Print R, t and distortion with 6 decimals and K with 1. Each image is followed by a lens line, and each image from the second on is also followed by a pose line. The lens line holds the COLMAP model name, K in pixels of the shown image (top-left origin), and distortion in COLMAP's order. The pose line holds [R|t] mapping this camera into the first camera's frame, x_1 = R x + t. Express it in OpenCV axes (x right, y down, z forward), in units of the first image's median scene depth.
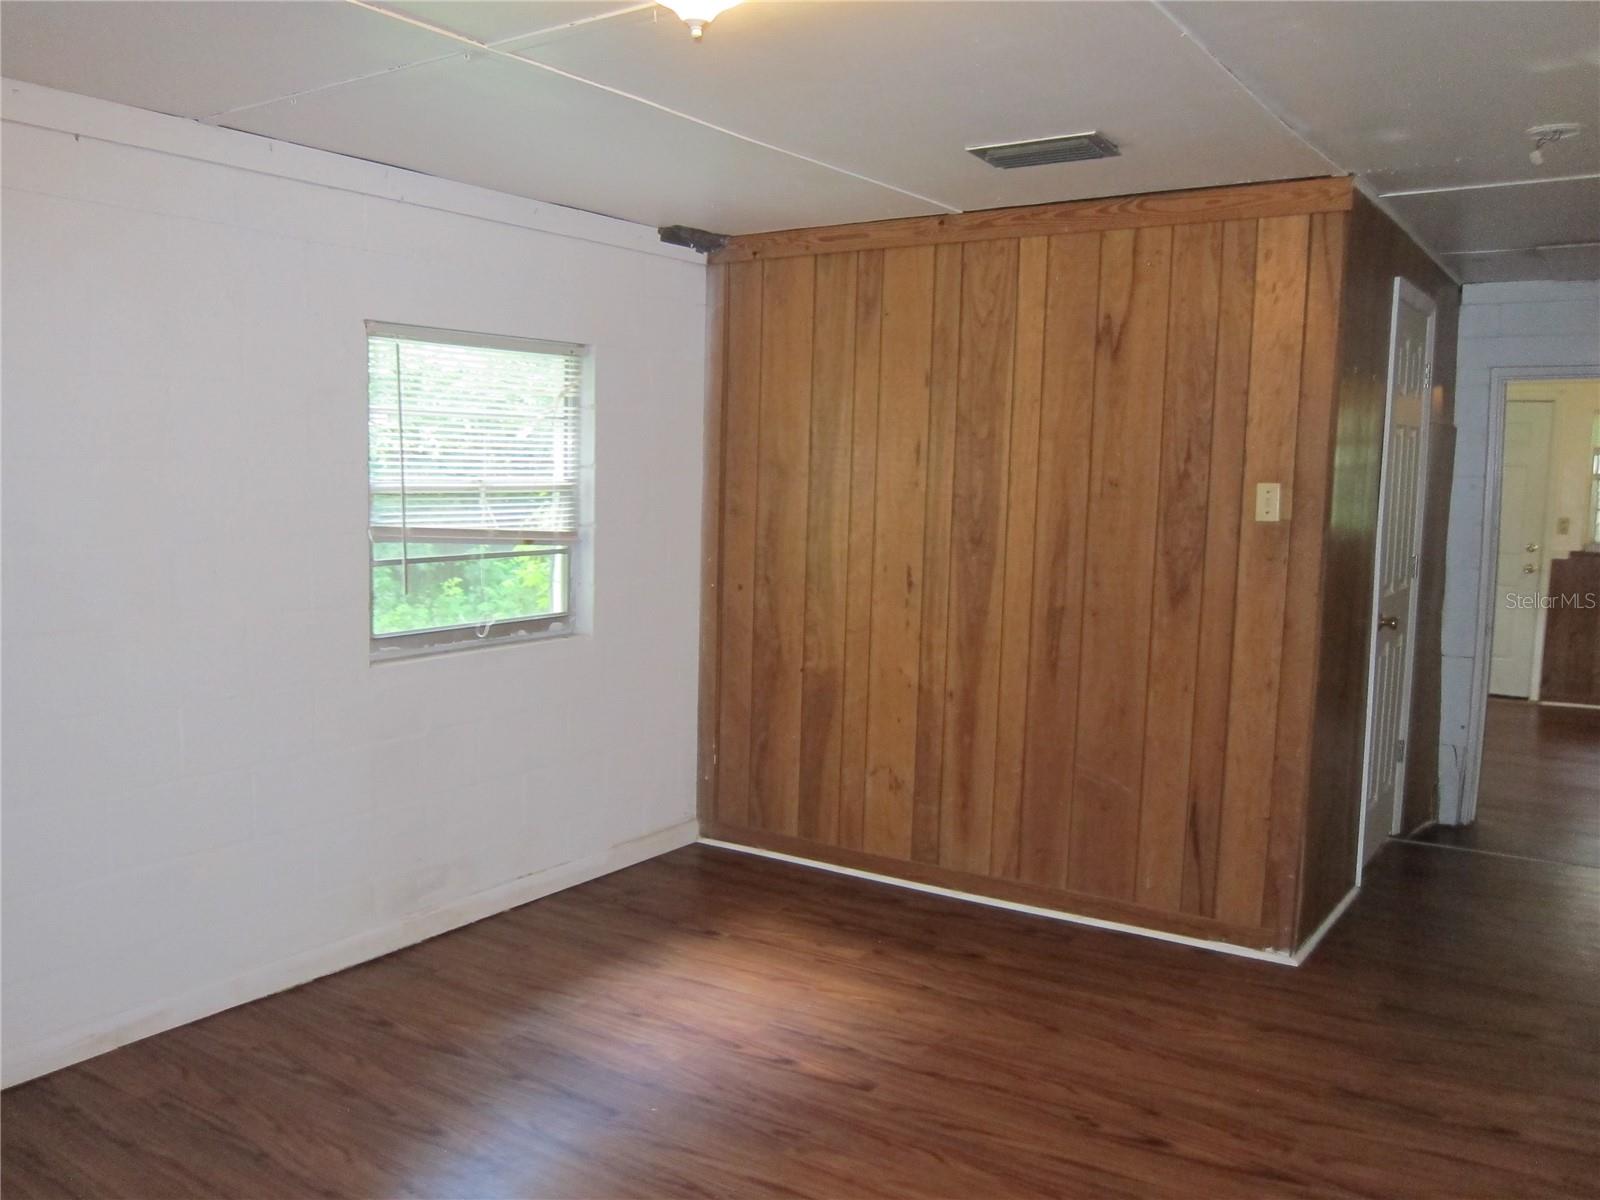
lens RADIAL K [[1330.5, 0, 800.0], [0, 1330.5, 600.0], [0, 0, 1]] dist [-0.054210, 0.010744]
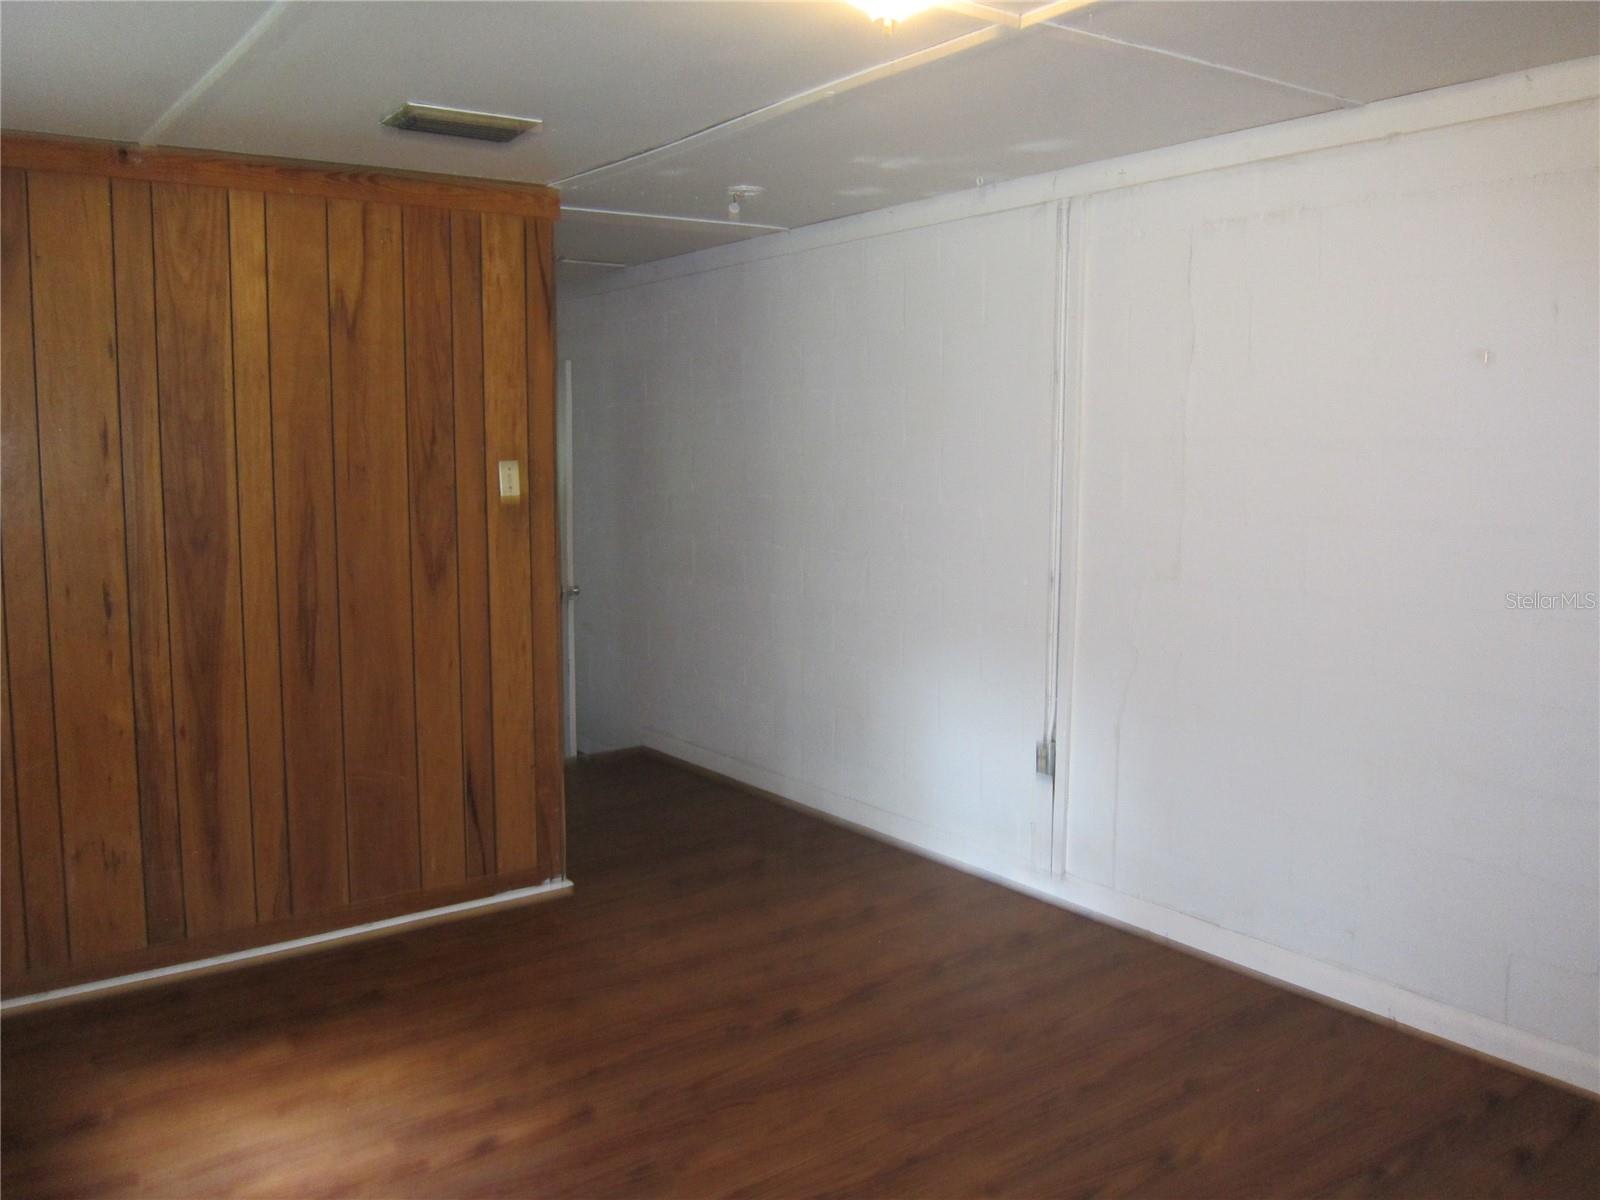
lens RADIAL K [[1330.5, 0, 800.0], [0, 1330.5, 600.0], [0, 0, 1]] dist [-0.054210, 0.010744]
pose [[0.337667, -0.130132, 0.932227, -0.549022], [0.103778, 0.989506, 0.100538, -0.056069], [-0.935527, 0.062796, 0.347628, 0.375737]]
